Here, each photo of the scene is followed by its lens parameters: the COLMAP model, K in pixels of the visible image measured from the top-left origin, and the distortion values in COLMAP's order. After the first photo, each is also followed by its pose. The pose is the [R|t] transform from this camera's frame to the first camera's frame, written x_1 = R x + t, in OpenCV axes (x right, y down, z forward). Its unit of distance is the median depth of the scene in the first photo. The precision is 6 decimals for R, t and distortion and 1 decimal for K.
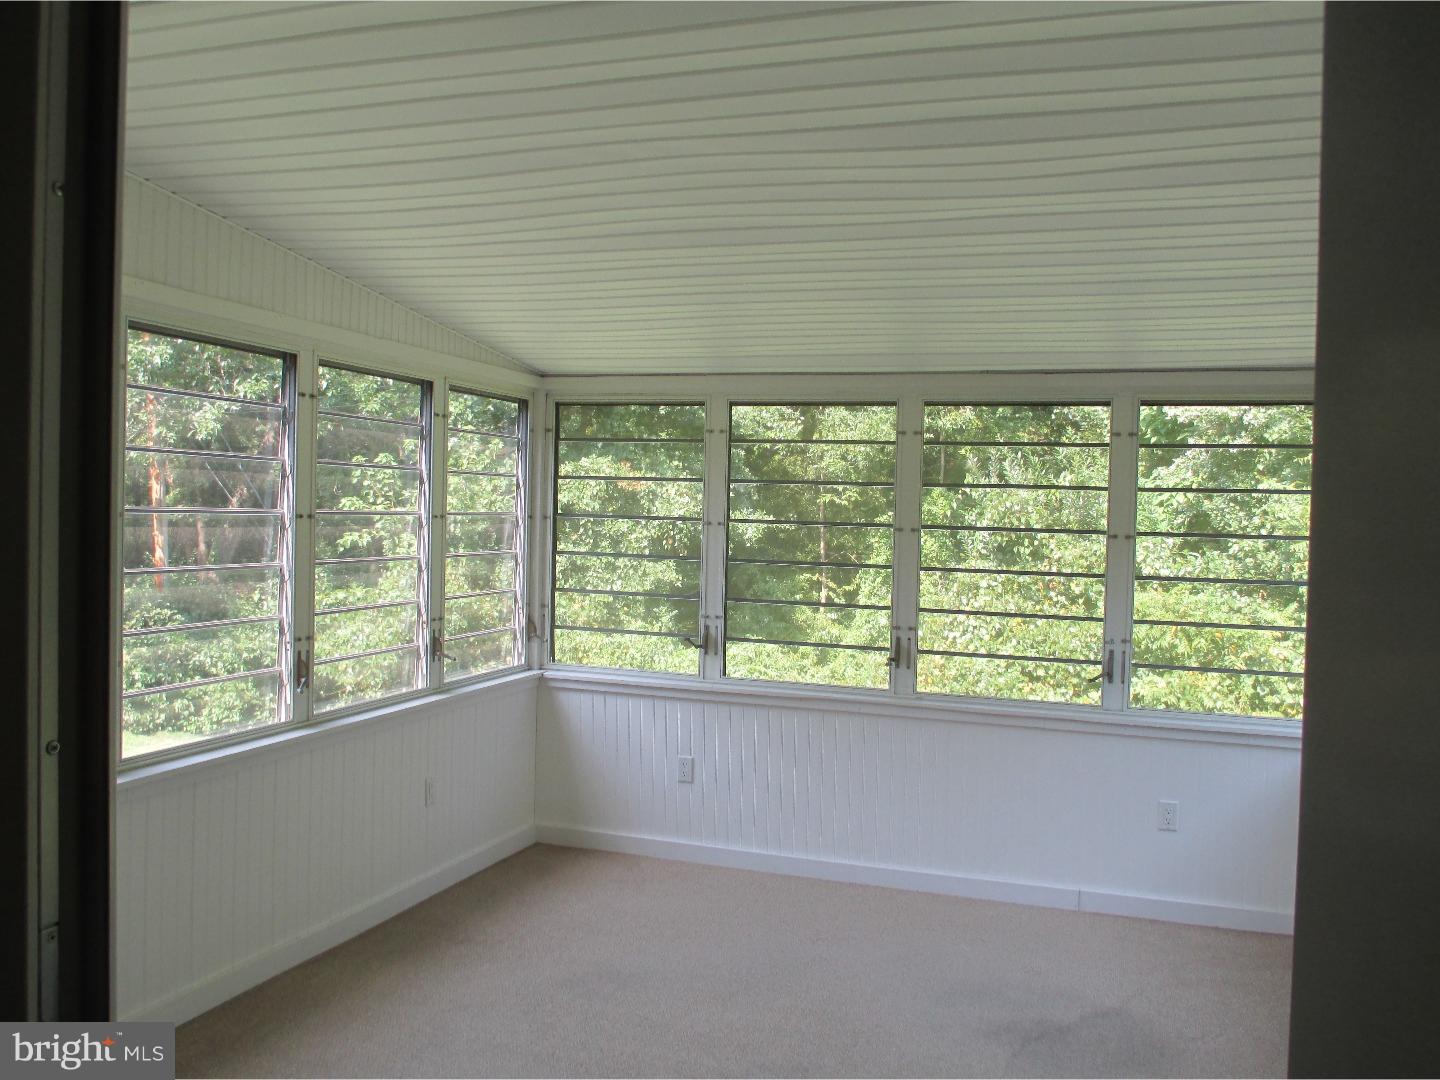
lens RADIAL K [[1210.5, 0, 716.9], [0, 1210.5, 532.2], [0, 0, 1]] dist [-0.016360, -0.012122]
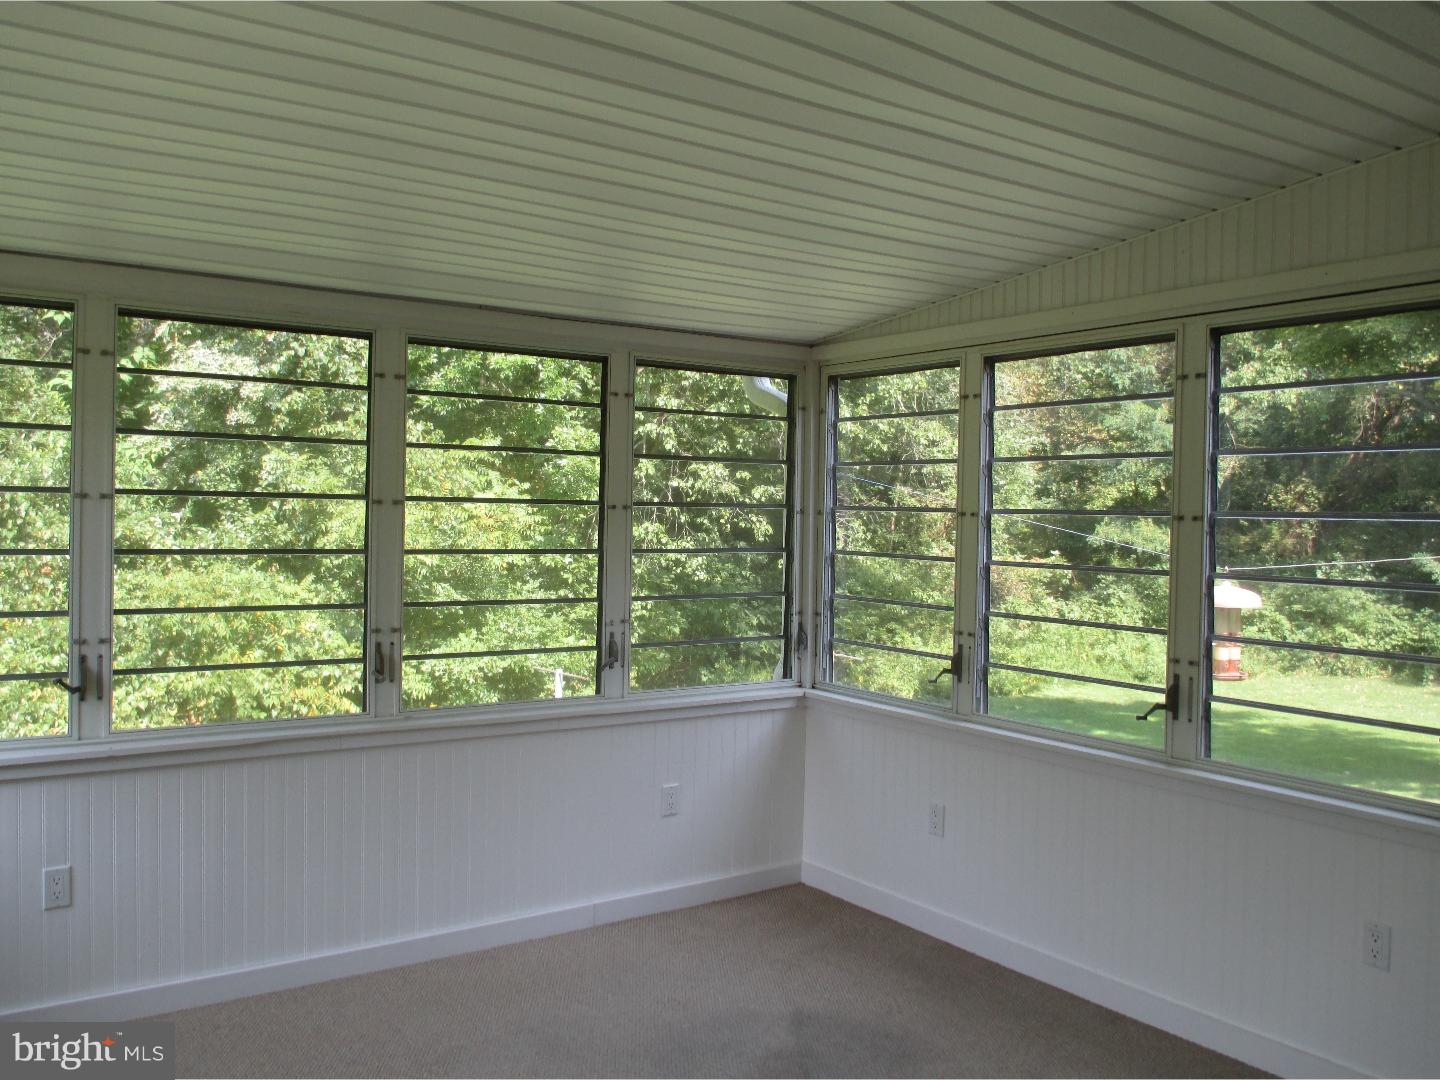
lens RADIAL K [[1210.5, 0, 716.9], [0, 1210.5, 532.2], [0, 0, 1]] dist [-0.016360, -0.012122]
pose [[0.594322, -0.030495, 0.803649, -0.319338], [0.012383, 0.999509, 0.028770, -0.002538], [-0.804132, -0.007147, 0.594408, 0.354614]]
